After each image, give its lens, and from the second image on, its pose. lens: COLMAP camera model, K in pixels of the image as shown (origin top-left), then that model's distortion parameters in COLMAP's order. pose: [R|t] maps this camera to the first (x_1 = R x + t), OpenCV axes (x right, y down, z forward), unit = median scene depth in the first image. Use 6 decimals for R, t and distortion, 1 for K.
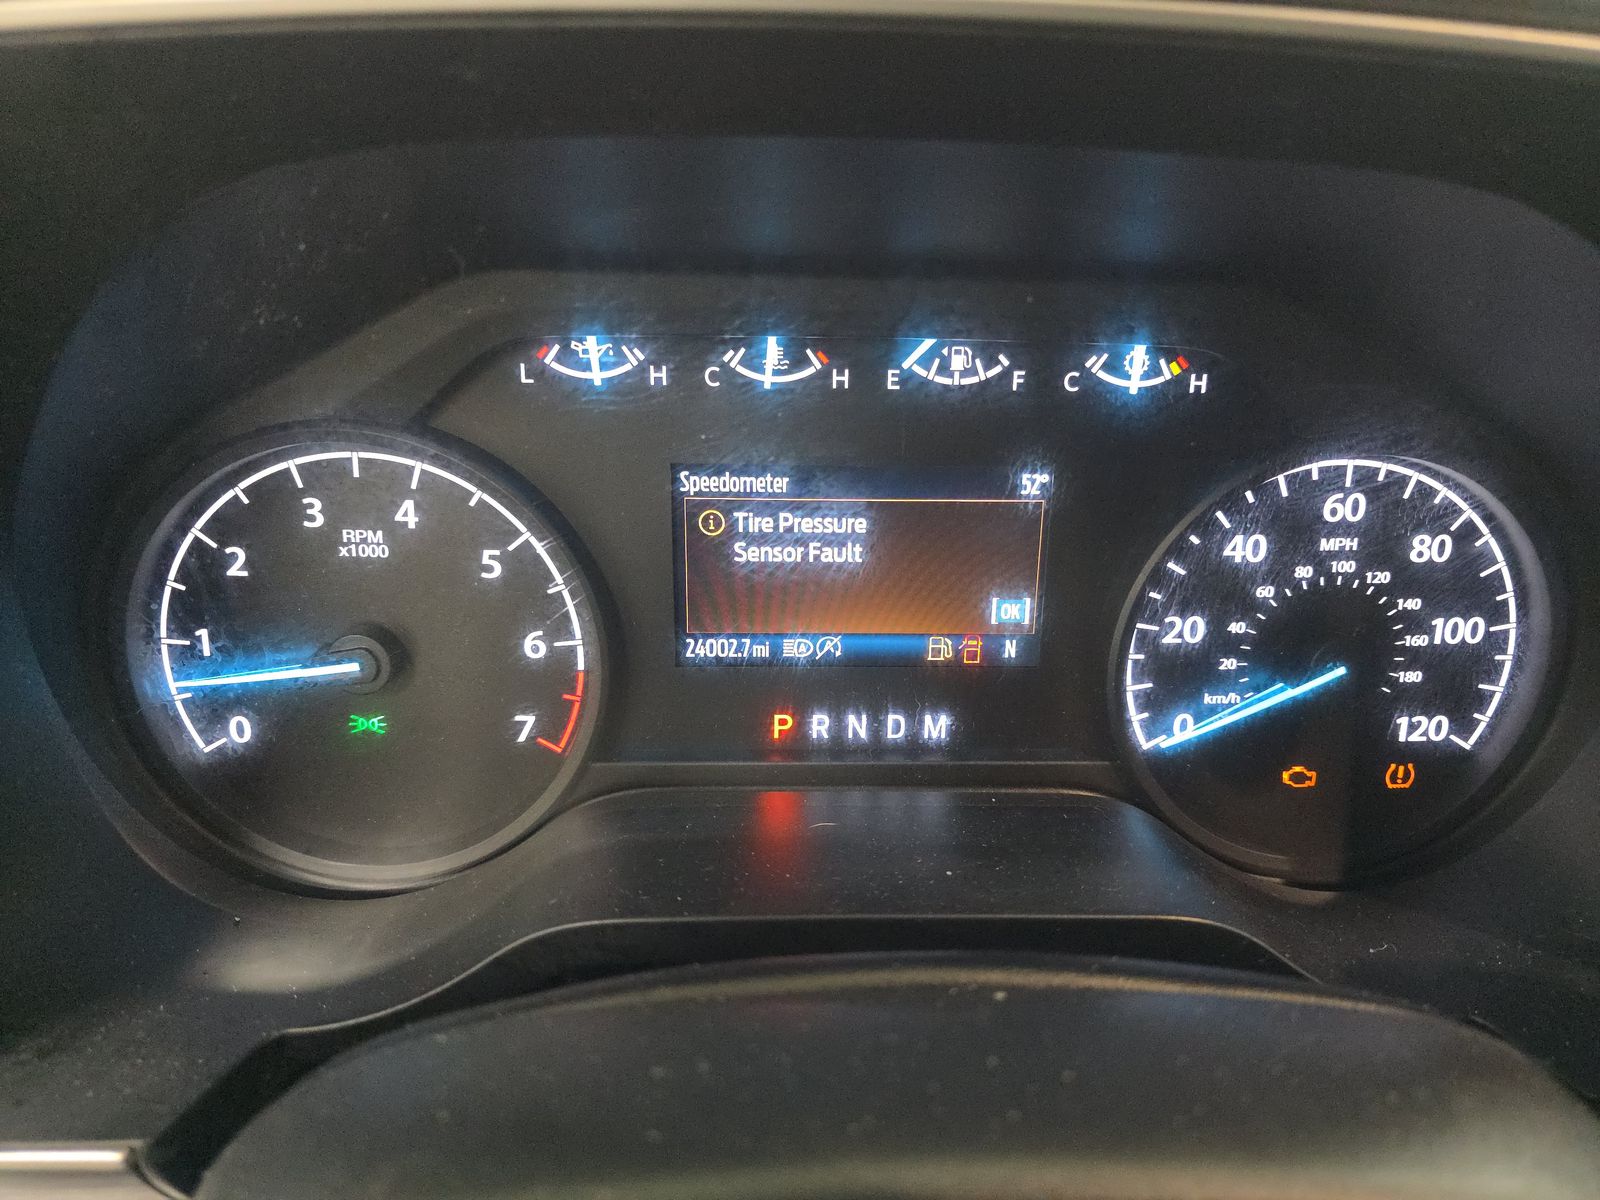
lens RADIAL K [[1078.9, 0, 806.3], [0, 1078.9, 597.8], [0, 0, 1]] dist [0.019980, -0.018687]
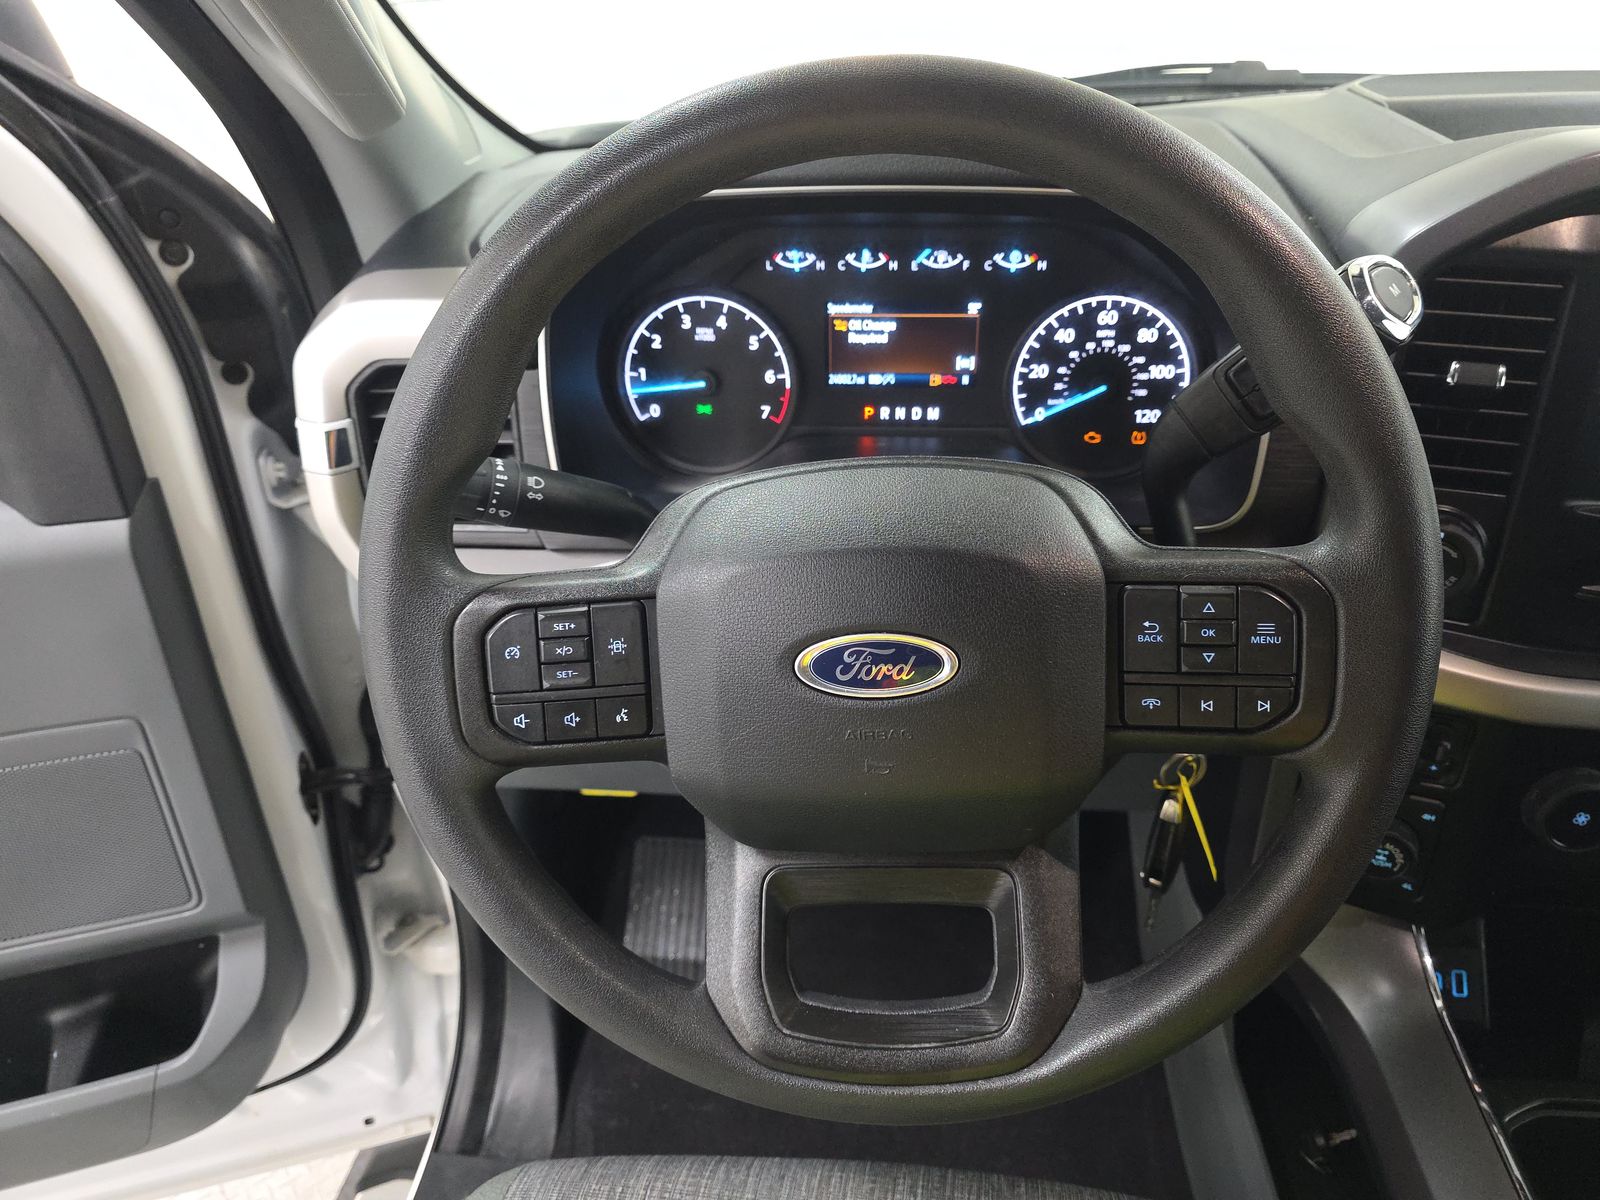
lens RADIAL K [[1078.9, 0, 803.1], [0, 1078.9, 591.2], [0, 0, 1]] dist [0.019980, -0.018687]
pose [[0.993777, 0.022554, -0.109081, 0.108275], [-0.004661, 0.986848, 0.161582, 0.129413], [0.111291, -0.160068, 0.980812, -1.508157]]
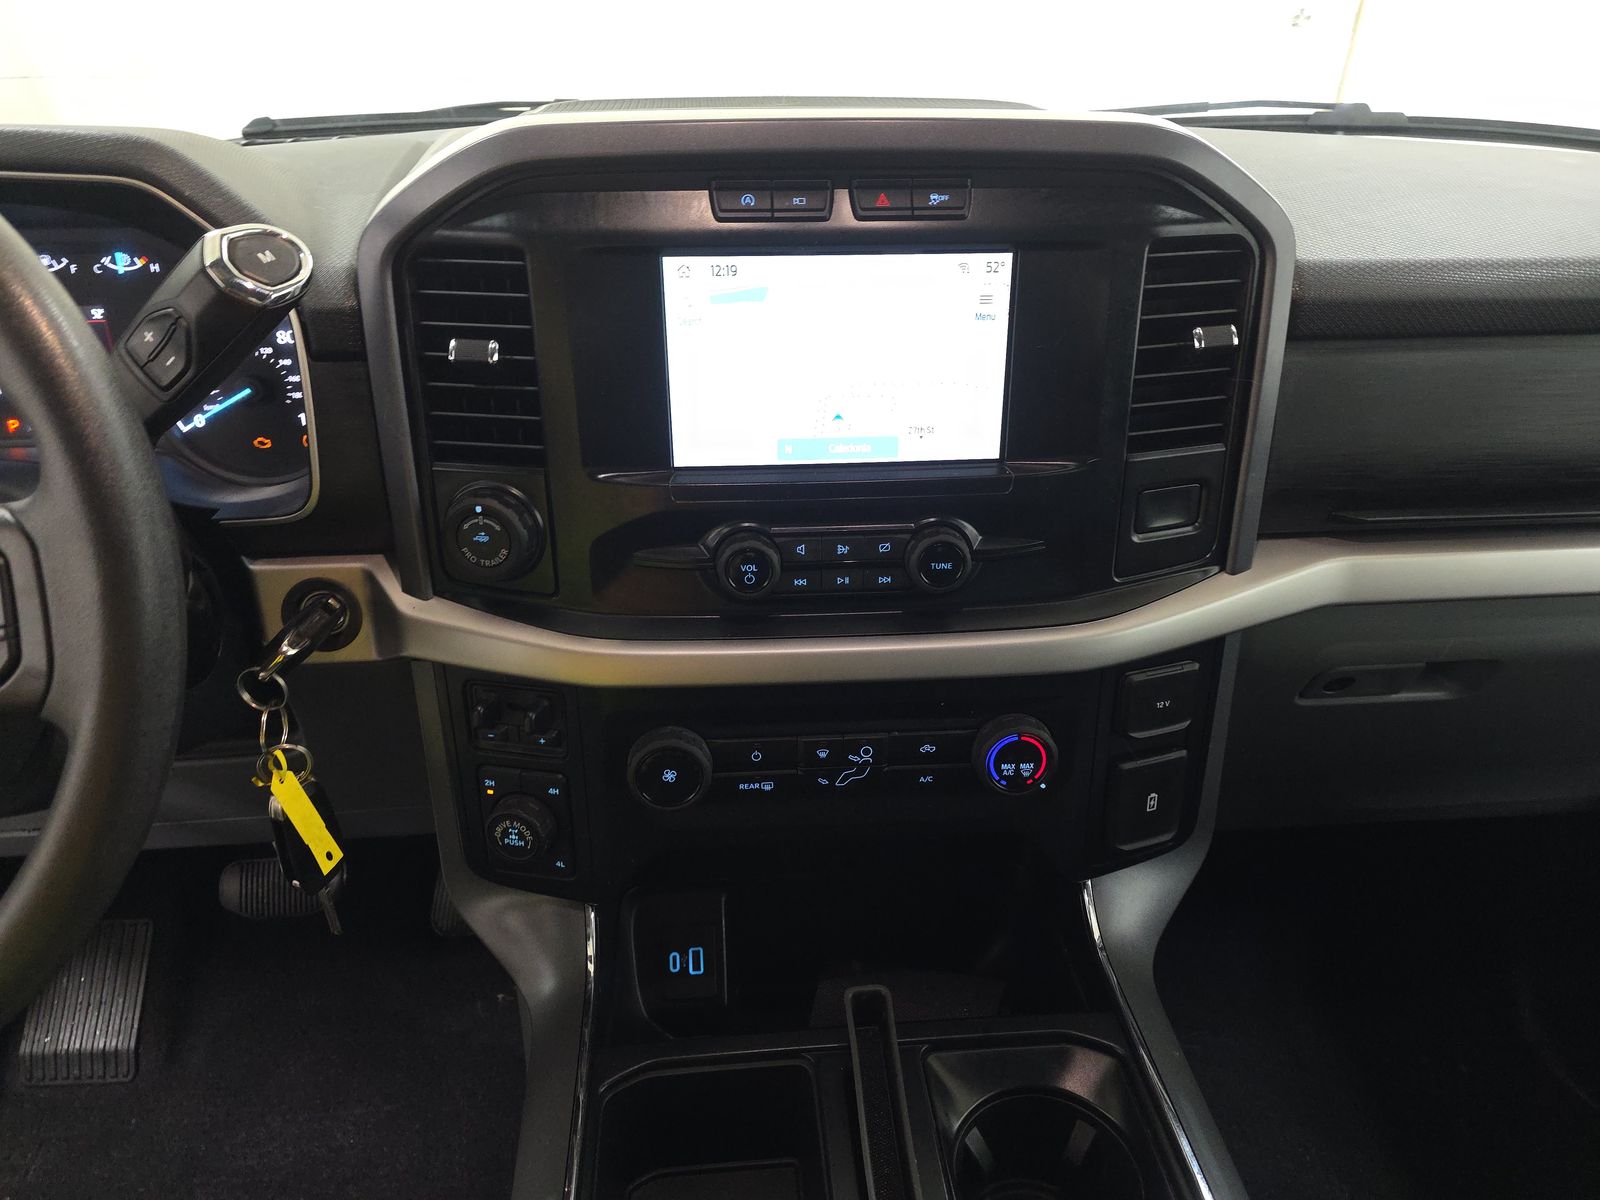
lens RADIAL K [[1078.9, 0, 798.3], [0, 1078.9, 602.8], [0, 0, 1]] dist [0.019980, -0.018687]
pose [[0.997776, -0.046088, 0.048165, 1.587195], [0.041099, 0.994151, 0.099877, 0.347282], [-0.052486, -0.097675, 0.993833, -1.489594]]
